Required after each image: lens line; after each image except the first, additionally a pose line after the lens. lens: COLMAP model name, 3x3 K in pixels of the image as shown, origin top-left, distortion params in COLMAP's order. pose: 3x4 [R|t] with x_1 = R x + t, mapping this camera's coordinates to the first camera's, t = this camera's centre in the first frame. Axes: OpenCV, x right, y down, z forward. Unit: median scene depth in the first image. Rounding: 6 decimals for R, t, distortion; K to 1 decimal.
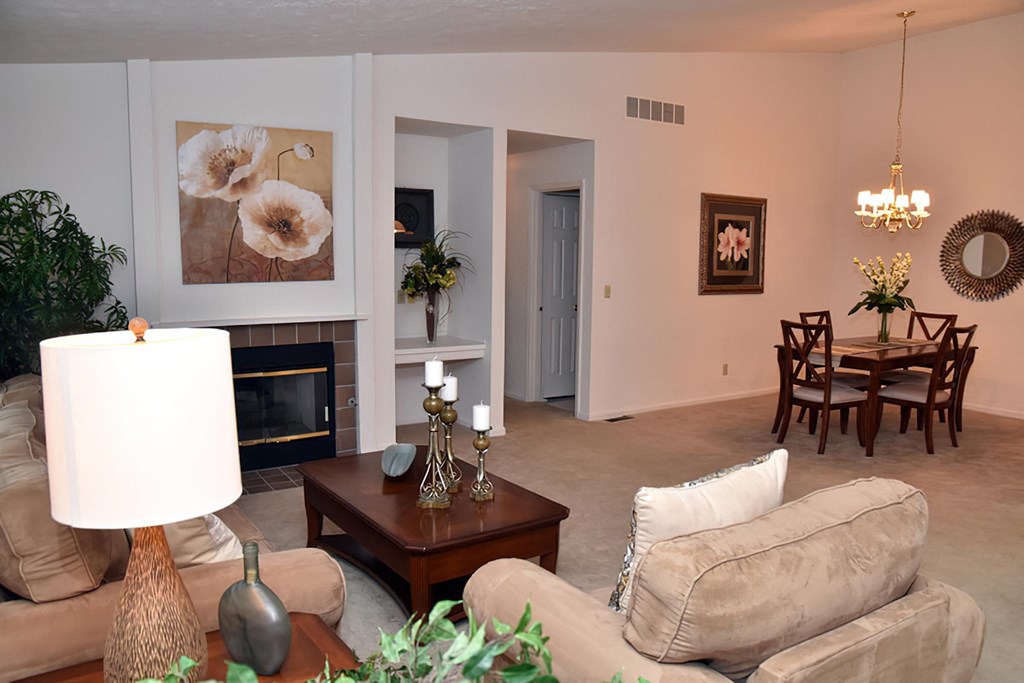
lens RADIAL K [[761.7, 0, 512.1], [0, 761.7, 356.5], [0, 0, 1]] dist [-0.144437, 0.137316]
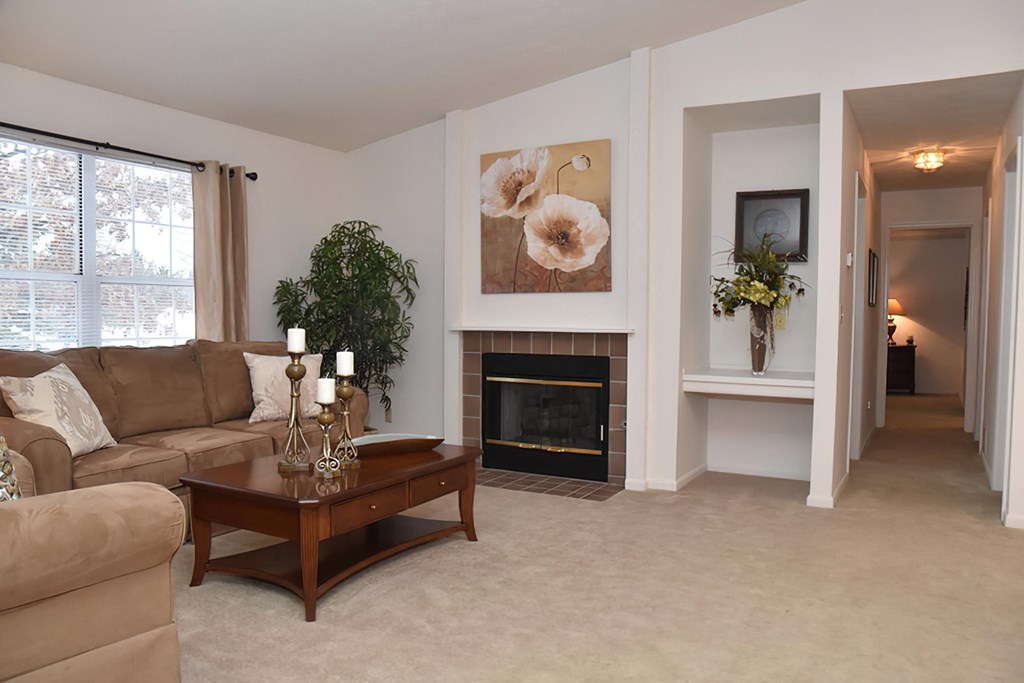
lens RADIAL K [[761.7, 0, 512.1], [0, 761.7, 356.5], [0, 0, 1]] dist [-0.144437, 0.137316]
pose [[0.444314, 0.039391, -0.895005, 0.608759], [-0.128999, 0.991435, -0.020404, 0.016625], [0.886535, 0.124521, 0.445590, 0.507901]]
